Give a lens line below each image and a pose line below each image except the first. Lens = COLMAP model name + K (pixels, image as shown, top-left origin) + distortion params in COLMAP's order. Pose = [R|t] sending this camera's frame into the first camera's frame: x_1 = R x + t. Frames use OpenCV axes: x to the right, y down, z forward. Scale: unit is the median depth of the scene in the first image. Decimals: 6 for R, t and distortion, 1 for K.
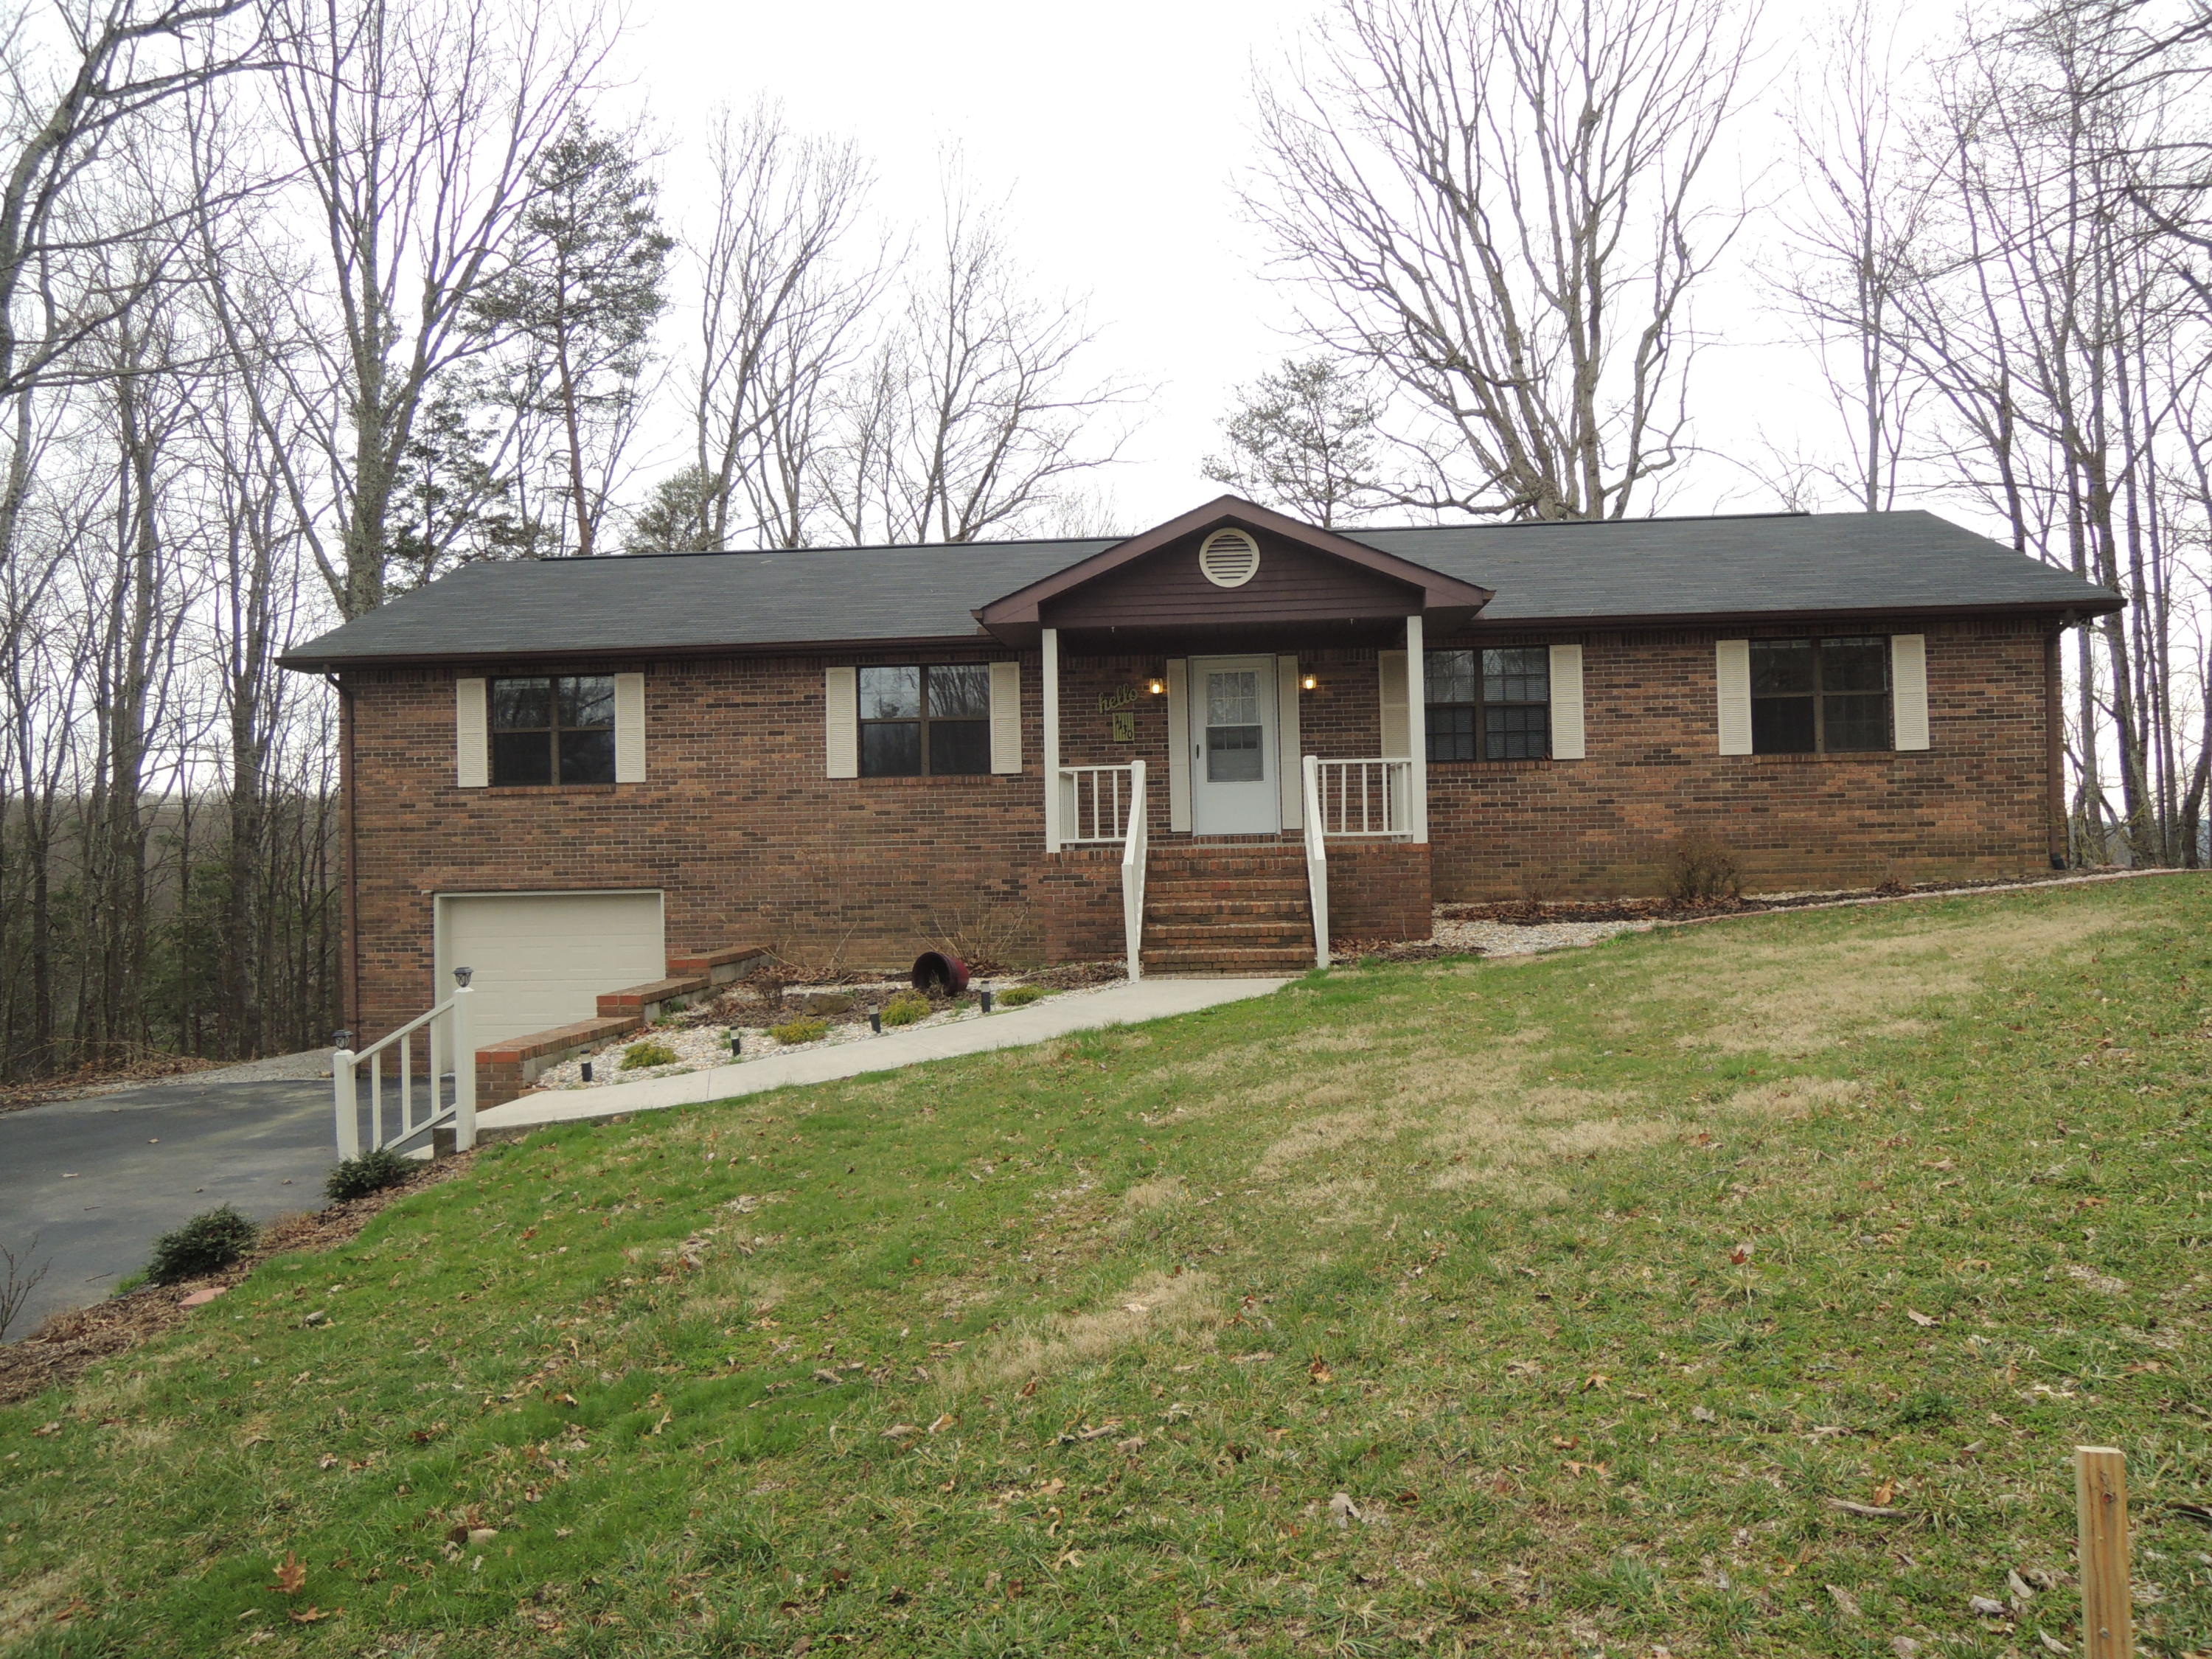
lens RADIAL K [[1583.5, 0, 1114.1], [0, 1583.5, 824.6], [0, 0, 1]] dist [-0.024913, -0.000254]
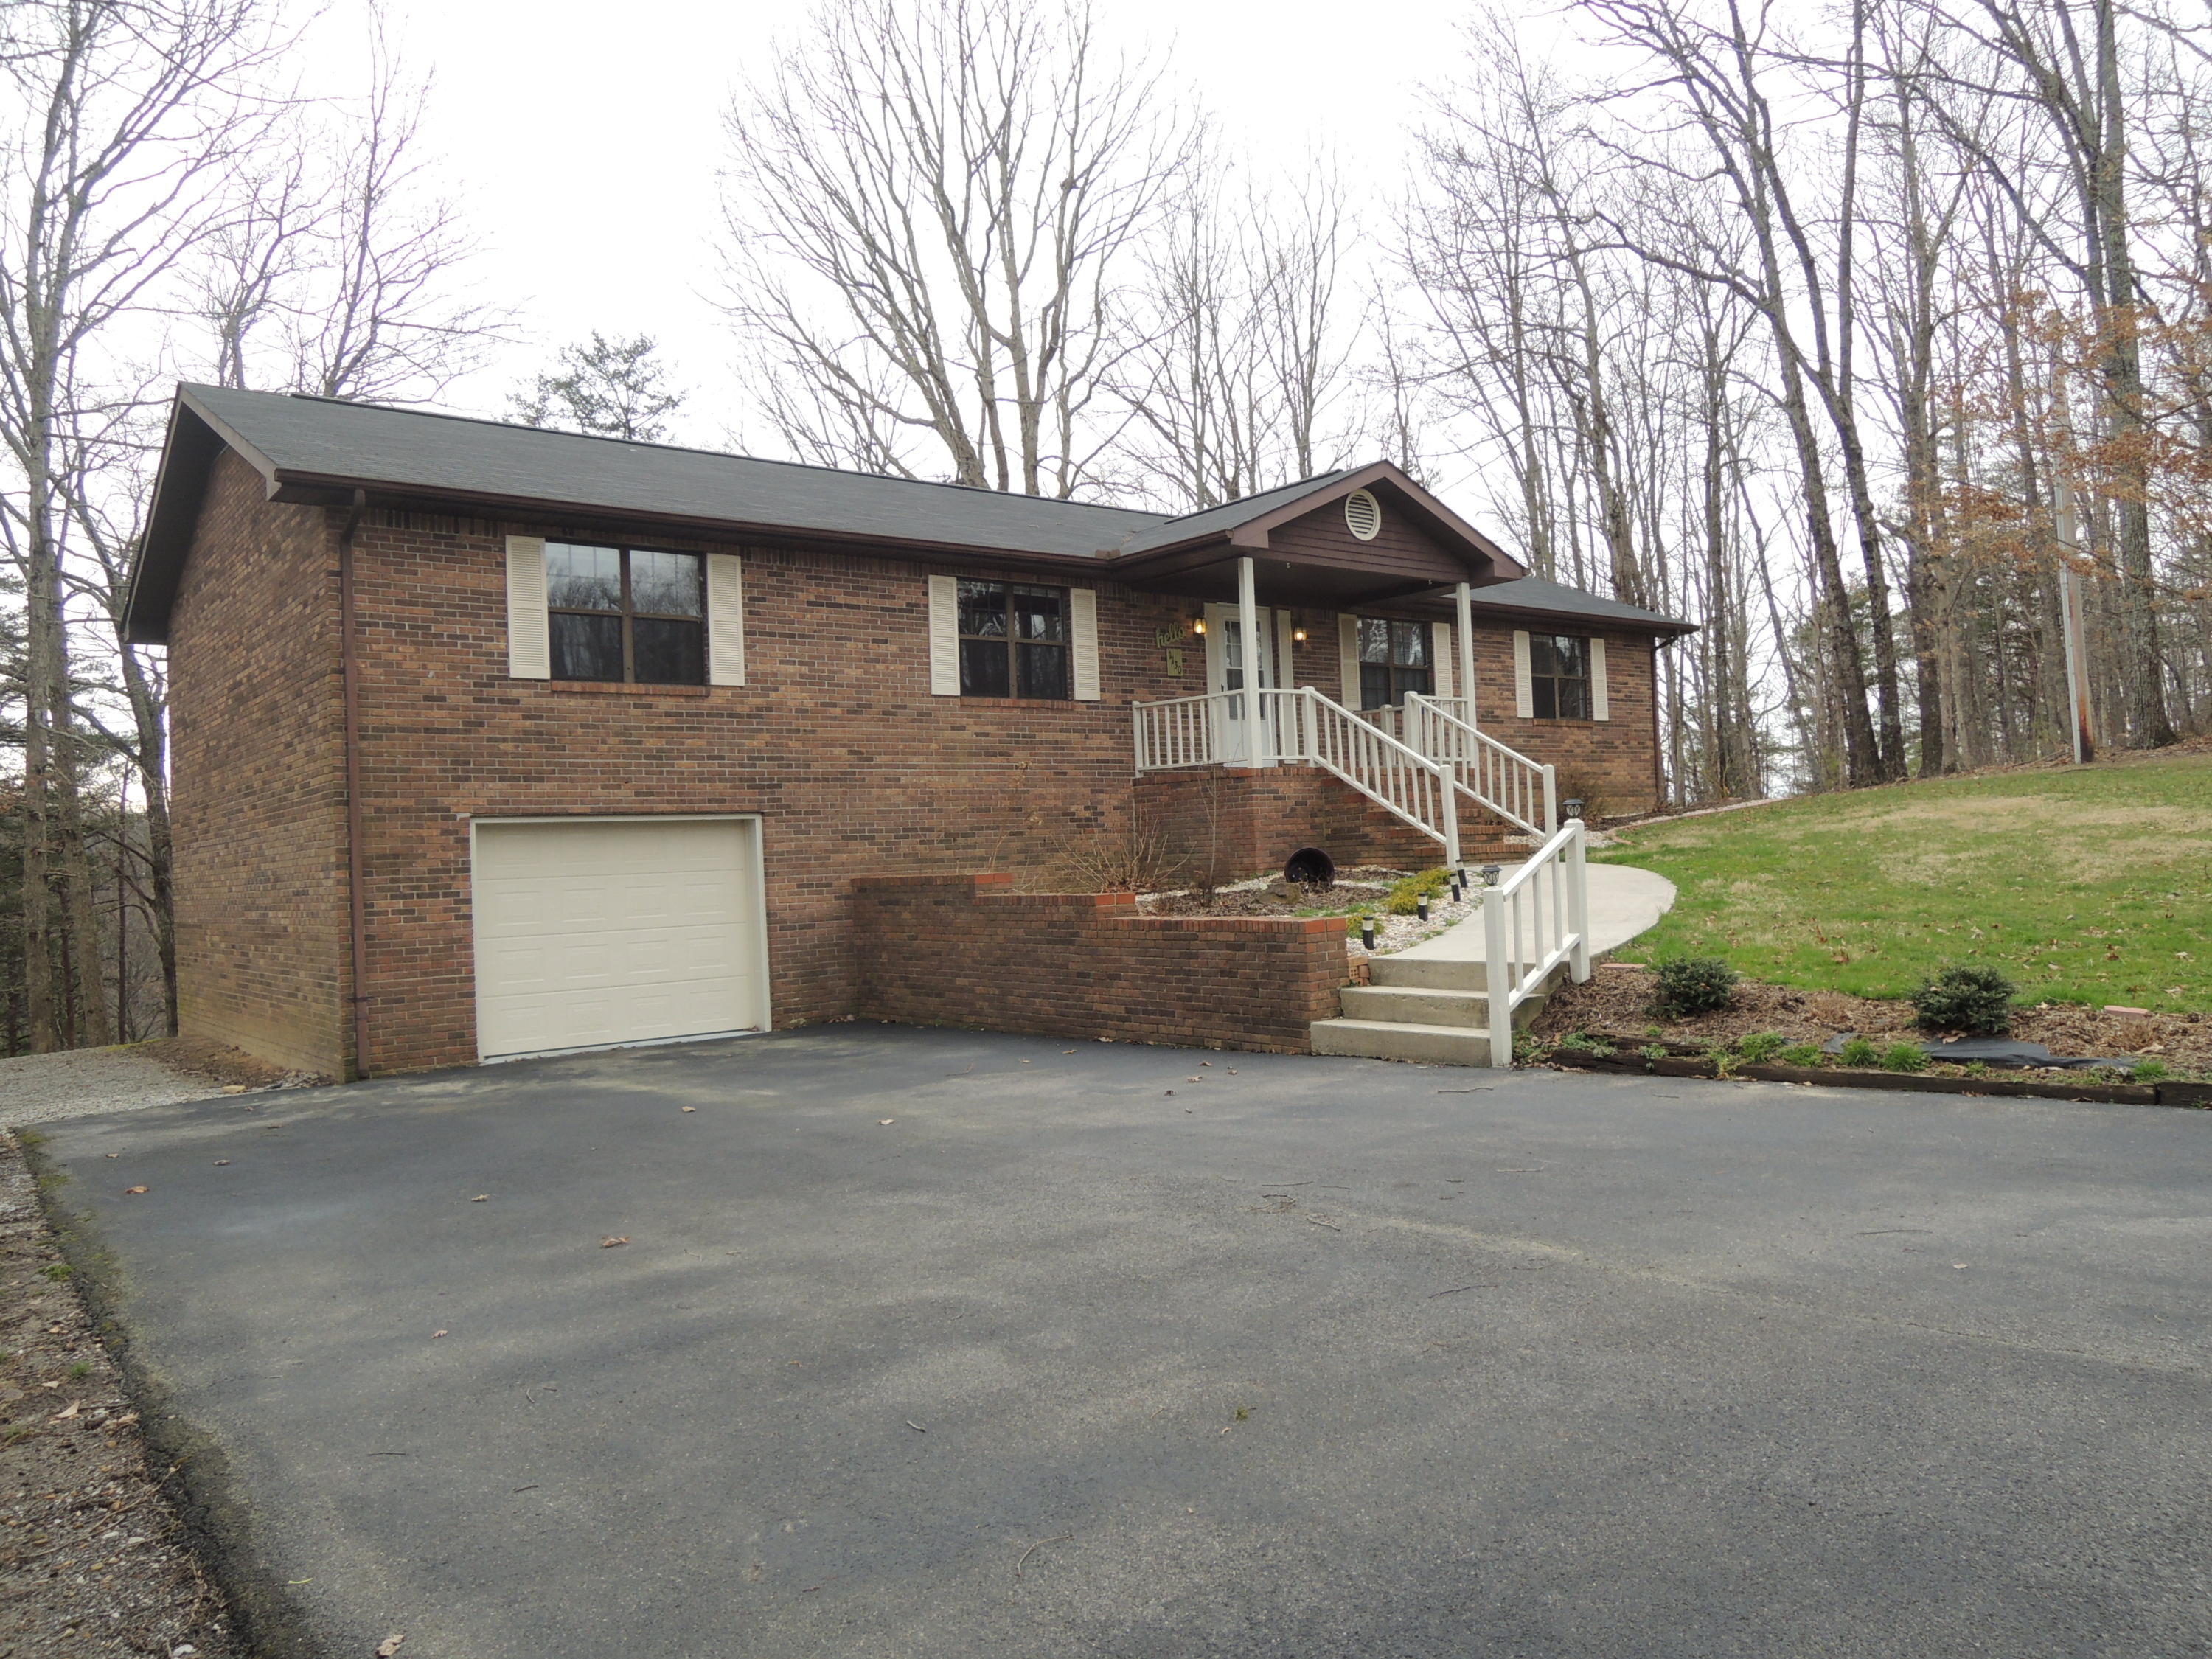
lens RADIAL K [[1583.5, 0, 1114.1], [0, 1583.5, 824.6], [0, 0, 1]] dist [-0.024913, -0.000254]
pose [[0.734463, 0.006328, 0.678619, -0.737179], [0.011141, 0.999709, -0.021381, 0.068062], [-0.678557, 0.023264, 0.734179, 0.257292]]
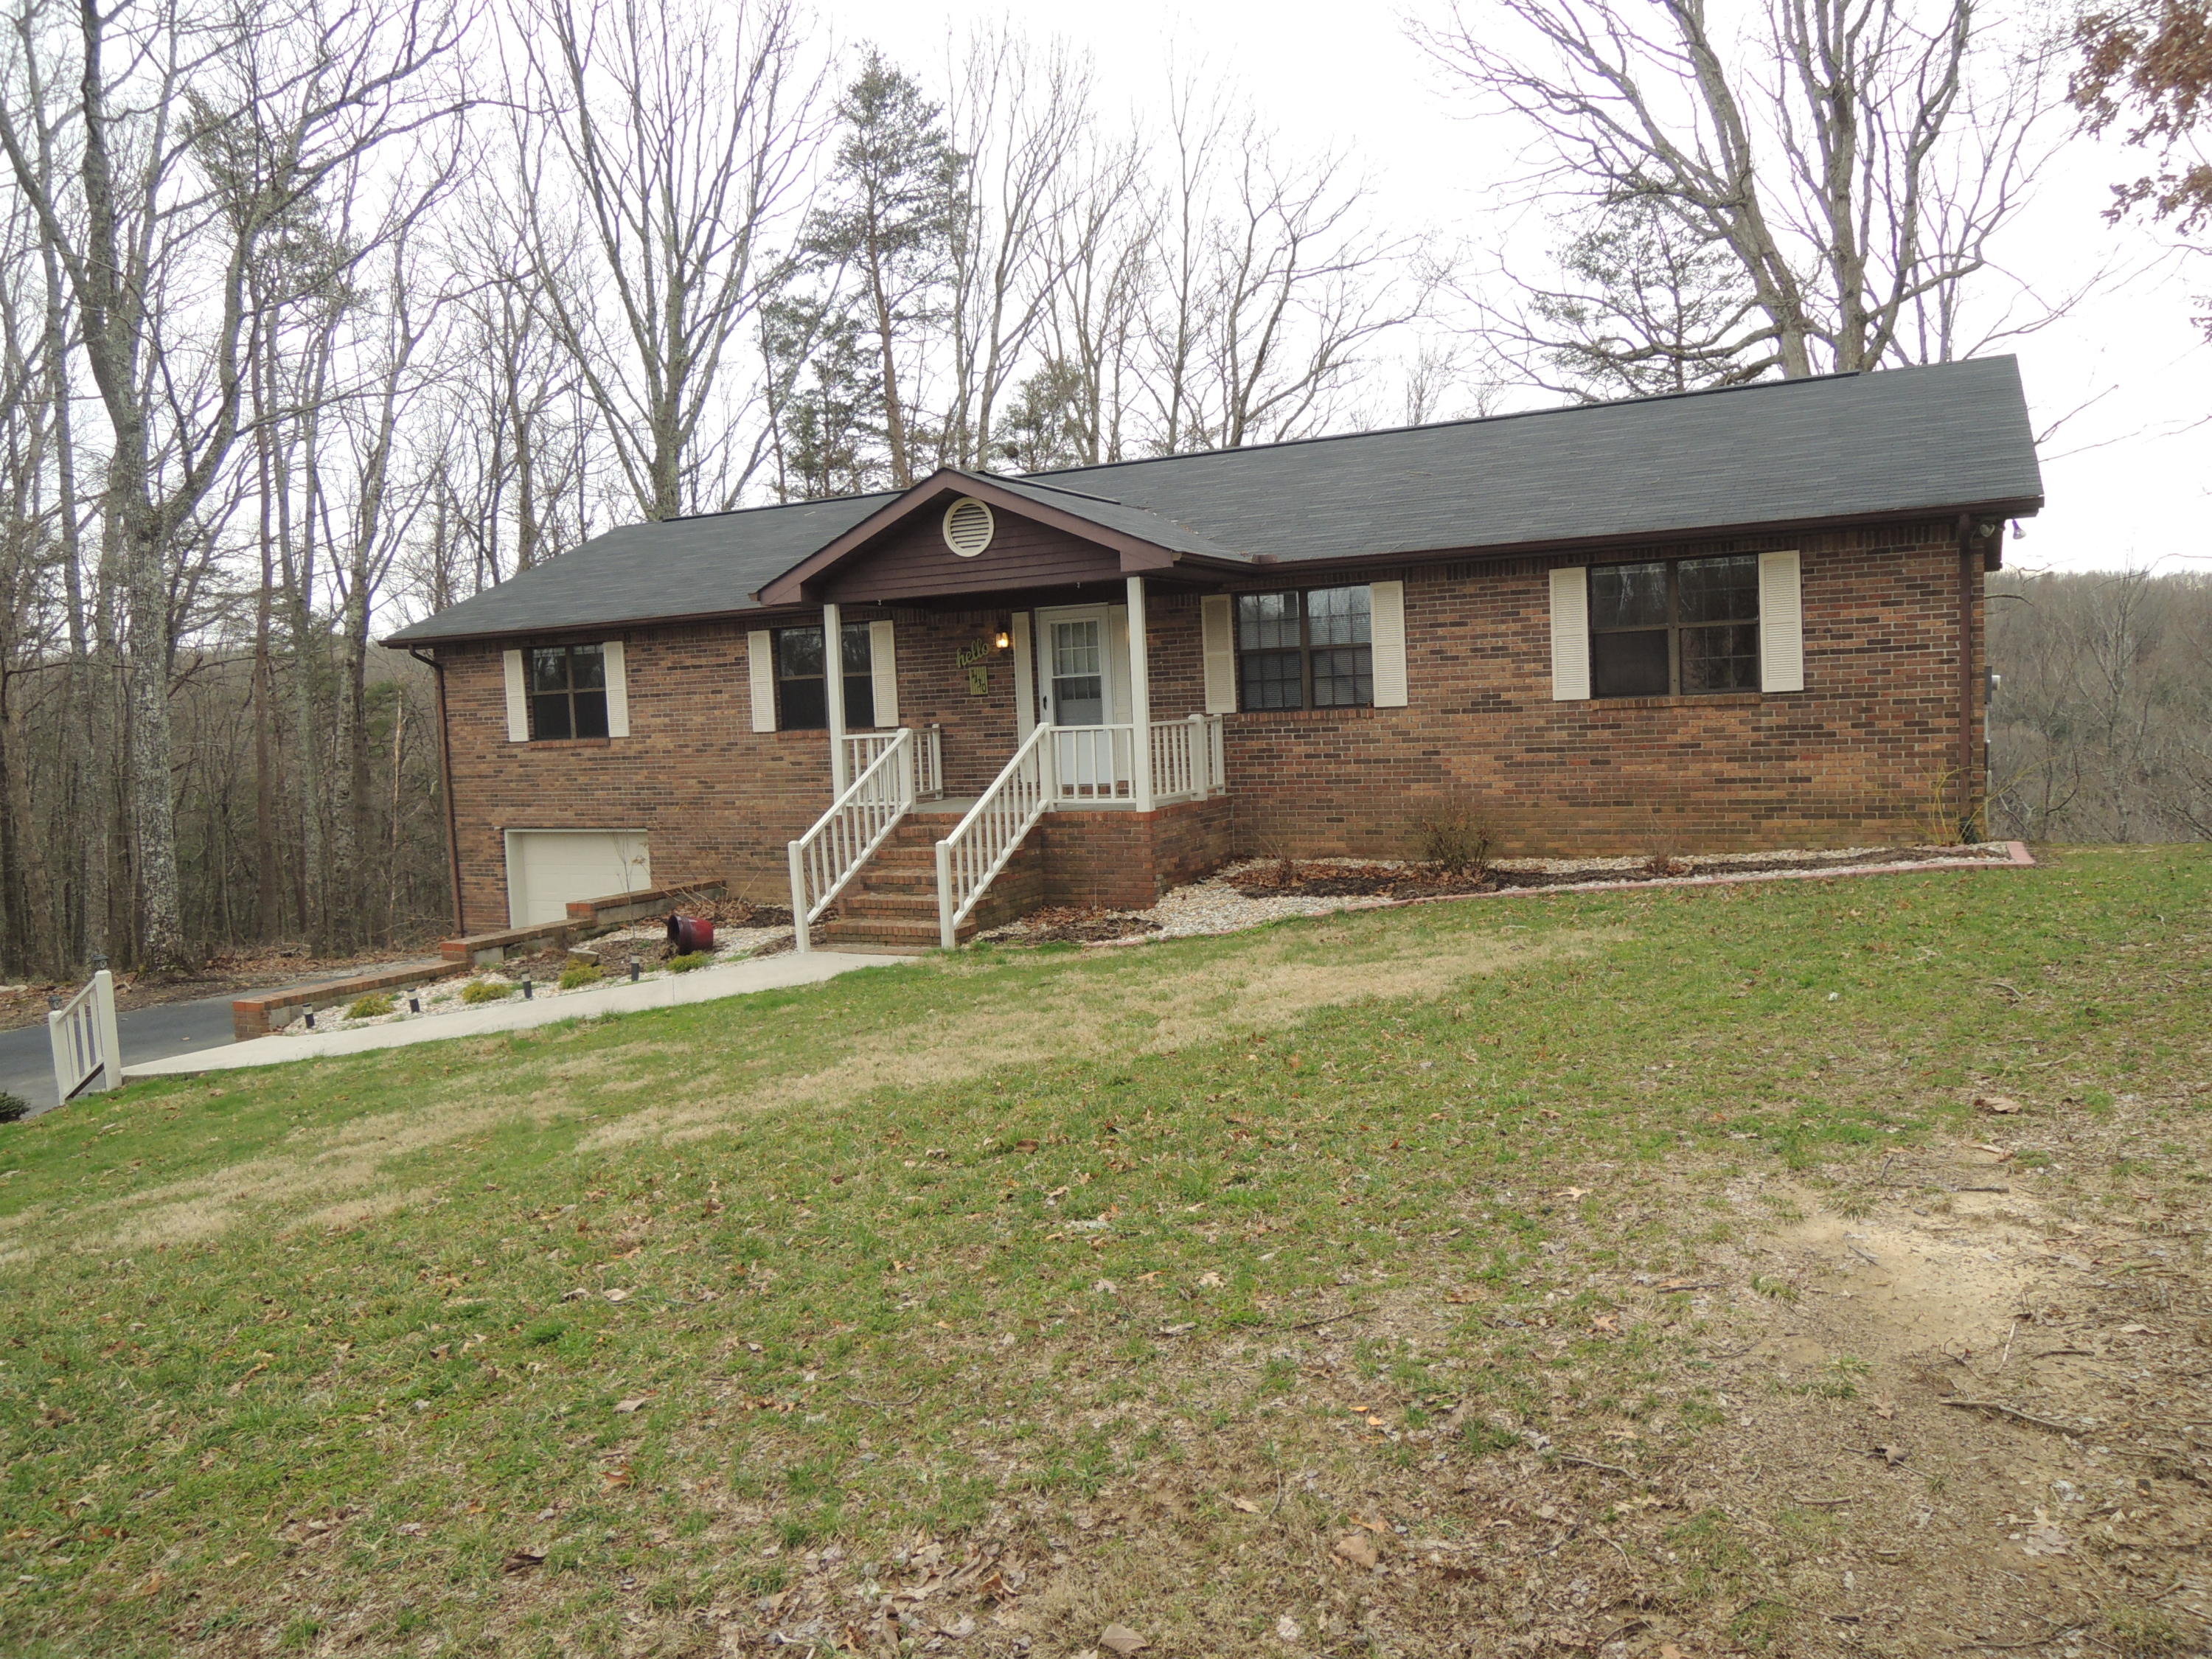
lens RADIAL K [[1583.5, 0, 1114.1], [0, 1583.5, 824.6], [0, 0, 1]] dist [-0.024913, -0.000254]
pose [[0.915591, 0.012450, -0.401918, 0.502123], [0.031448, 0.994242, 0.102438, -0.071389], [0.400879, -0.106430, 0.909928, 0.087866]]
